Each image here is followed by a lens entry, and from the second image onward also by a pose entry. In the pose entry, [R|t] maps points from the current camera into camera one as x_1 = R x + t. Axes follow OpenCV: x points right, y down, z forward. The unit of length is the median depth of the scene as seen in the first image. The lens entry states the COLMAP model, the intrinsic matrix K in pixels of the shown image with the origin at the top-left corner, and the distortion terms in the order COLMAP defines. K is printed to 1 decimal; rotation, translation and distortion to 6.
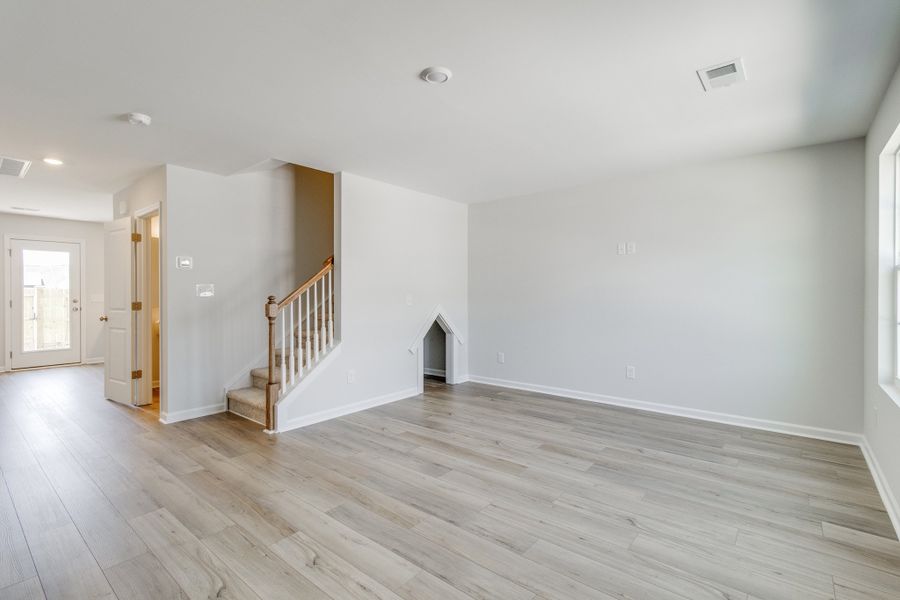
lens RADIAL K [[418.0, 0, 448.7], [0, 418.0, 298.3], [0, 0, 1]] dist [0.000218, 0.001578]
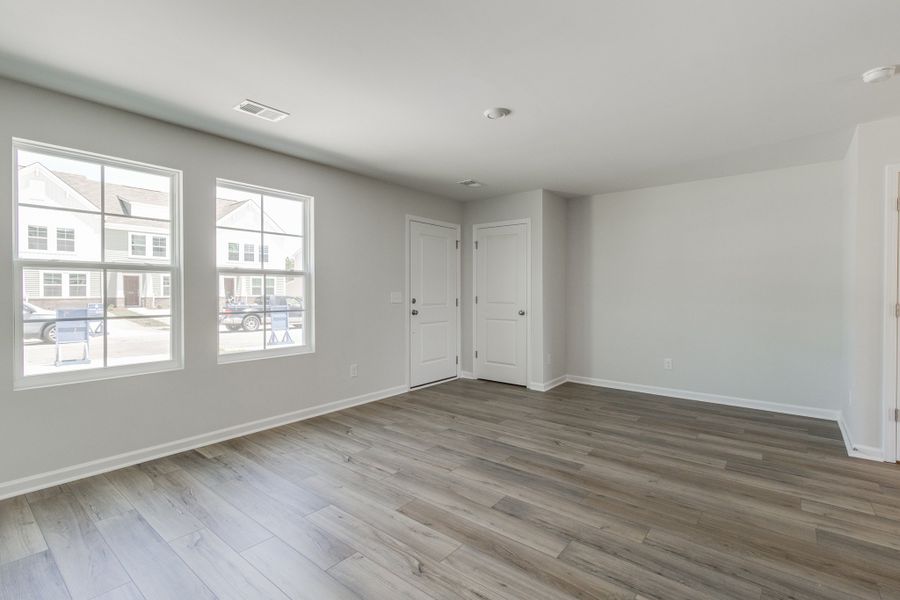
lens RADIAL K [[418.0, 0, 446.9], [0, 418.0, 296.6], [0, 0, 1]] dist [0.000218, 0.001578]
pose [[-0.999976, -0.001582, -0.006737, 0.095156], [-0.001774, 0.999592, 0.028517, -0.021125], [0.006689, 0.028528, -0.999571, 1.681112]]
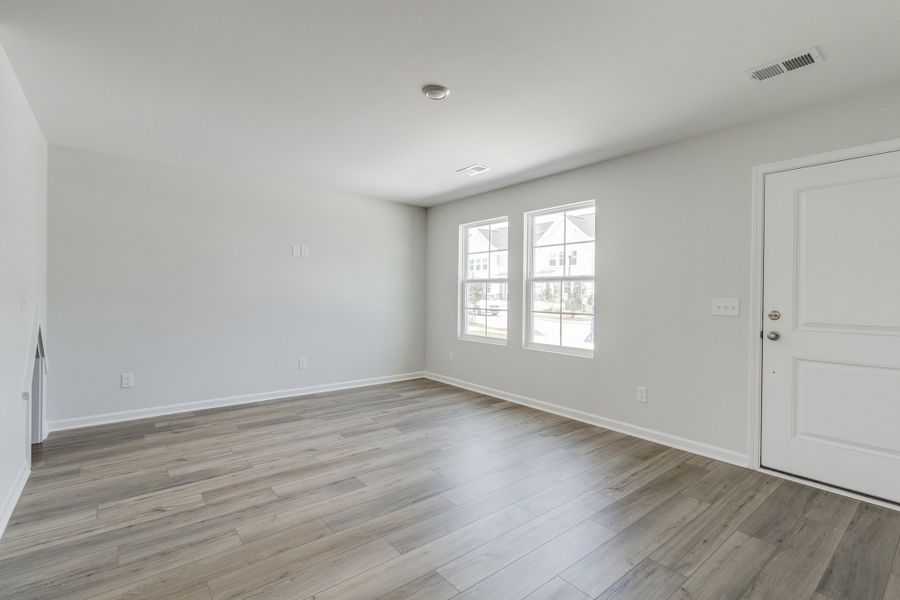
lens RADIAL K [[418.0, 0, 456.1], [0, 418.0, 298.3], [0, 0, 1]] dist [0.000218, 0.001578]
pose [[0.194166, -0.007676, 0.980939, -0.817620], [0.003171, 0.999969, 0.007197, -0.002558], [-0.980964, 0.001713, 0.194185, 0.549242]]
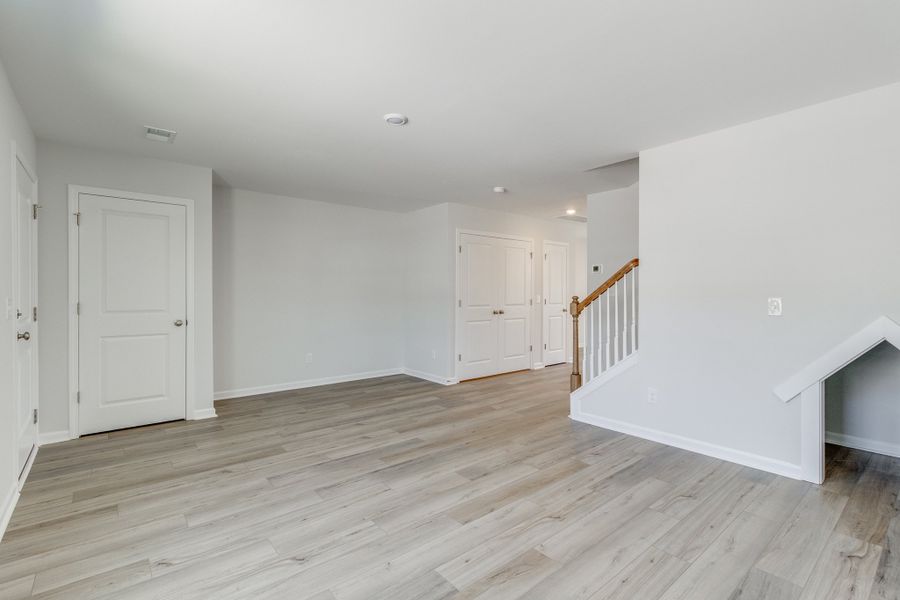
lens RADIAL K [[418.0, 0, 457.9], [0, 418.0, 295.1], [0, 0, 1]] dist [0.000218, 0.001578]
pose [[-0.177327, 0.003281, -0.984147, 0.881005], [-0.014890, 0.999871, 0.006017, -0.012983], [0.984039, 0.015720, -0.177255, 1.056400]]
